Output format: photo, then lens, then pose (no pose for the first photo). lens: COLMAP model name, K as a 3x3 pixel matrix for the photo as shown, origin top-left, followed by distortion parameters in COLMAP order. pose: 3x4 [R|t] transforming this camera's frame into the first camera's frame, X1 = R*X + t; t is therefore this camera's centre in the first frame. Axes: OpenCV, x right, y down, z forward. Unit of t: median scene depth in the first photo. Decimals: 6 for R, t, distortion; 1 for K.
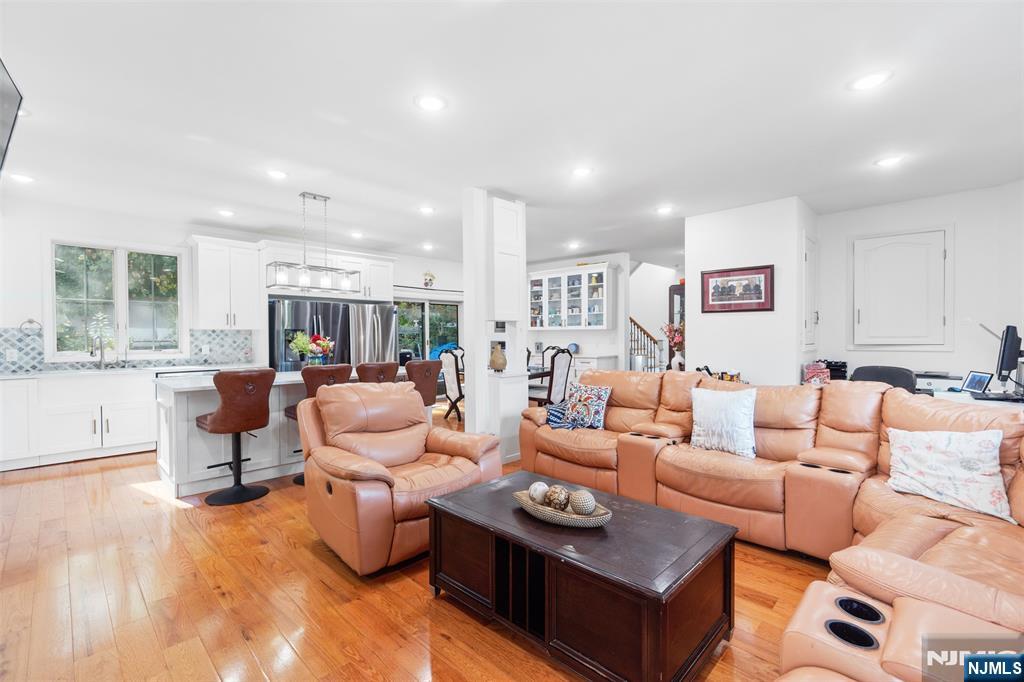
lens RADIAL K [[454.2, 0, 514.2], [0, 454.2, 343.5], [0, 0, 1]] dist [-0.002708, -0.000189]
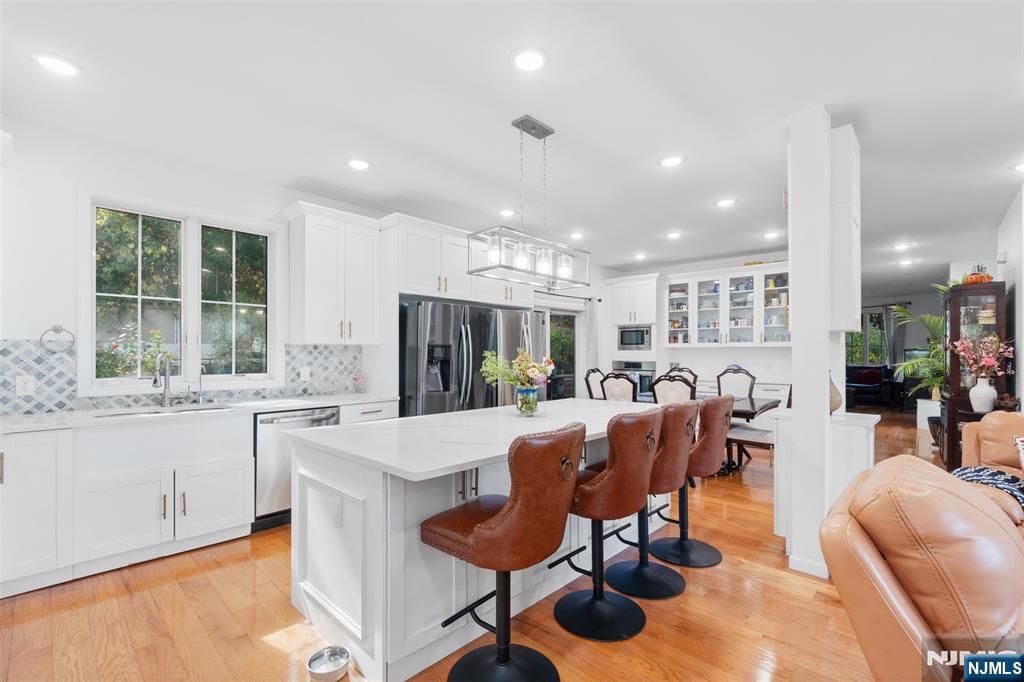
lens RADIAL K [[457.8, 0, 513.0], [0, 457.8, 352.9], [0, 0, 1]] dist [-0.001927, -0.000089]
pose [[0.999941, 0.003688, 0.010172, -0.376600], [-0.003504, 0.999831, -0.018031, -0.006782], [-0.010237, 0.017994, 0.999786, 0.310514]]
